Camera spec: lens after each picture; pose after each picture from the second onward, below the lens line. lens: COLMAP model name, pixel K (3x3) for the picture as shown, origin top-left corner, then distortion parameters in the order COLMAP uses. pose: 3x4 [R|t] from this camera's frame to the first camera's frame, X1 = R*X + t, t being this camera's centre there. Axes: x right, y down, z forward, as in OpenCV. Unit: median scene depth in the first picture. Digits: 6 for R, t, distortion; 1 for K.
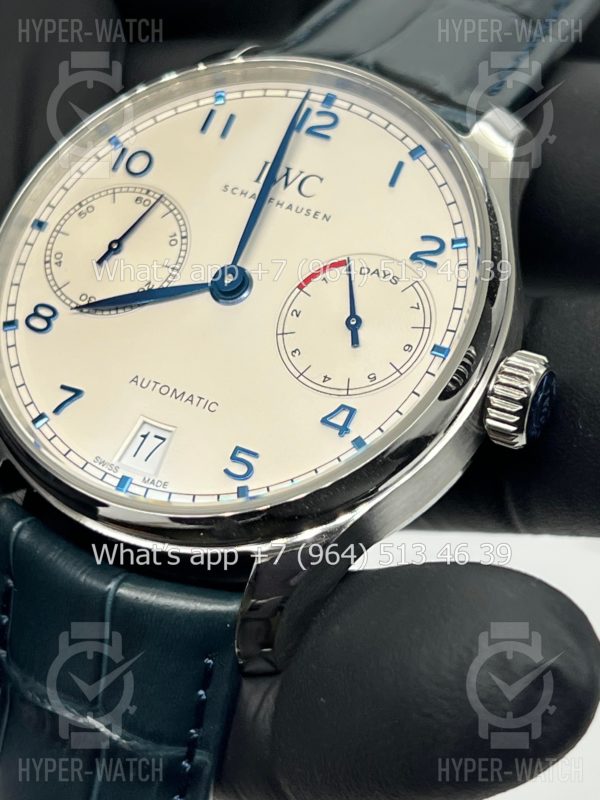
lens RADIAL K [[1822.6, 0, 297.3], [0, 1822.6, 448.3], [0, 0, 1]] dist [0.229281, -0.225072]
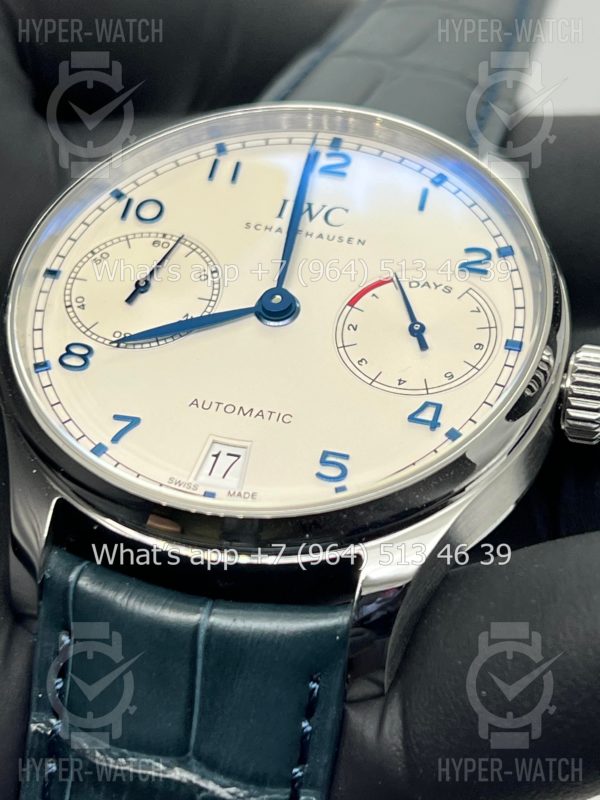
lens RADIAL K [[1822.6, 0, 297.3], [0, 1822.6, 448.3], [0, 0, 1]] dist [0.229281, -0.225072]
pose [[0.968521, -0.051979, 0.243444, -0.263143], [0.103676, 0.973330, -0.204644, 0.180498], [-0.226314, 0.223441, 0.948080, 0.095374]]
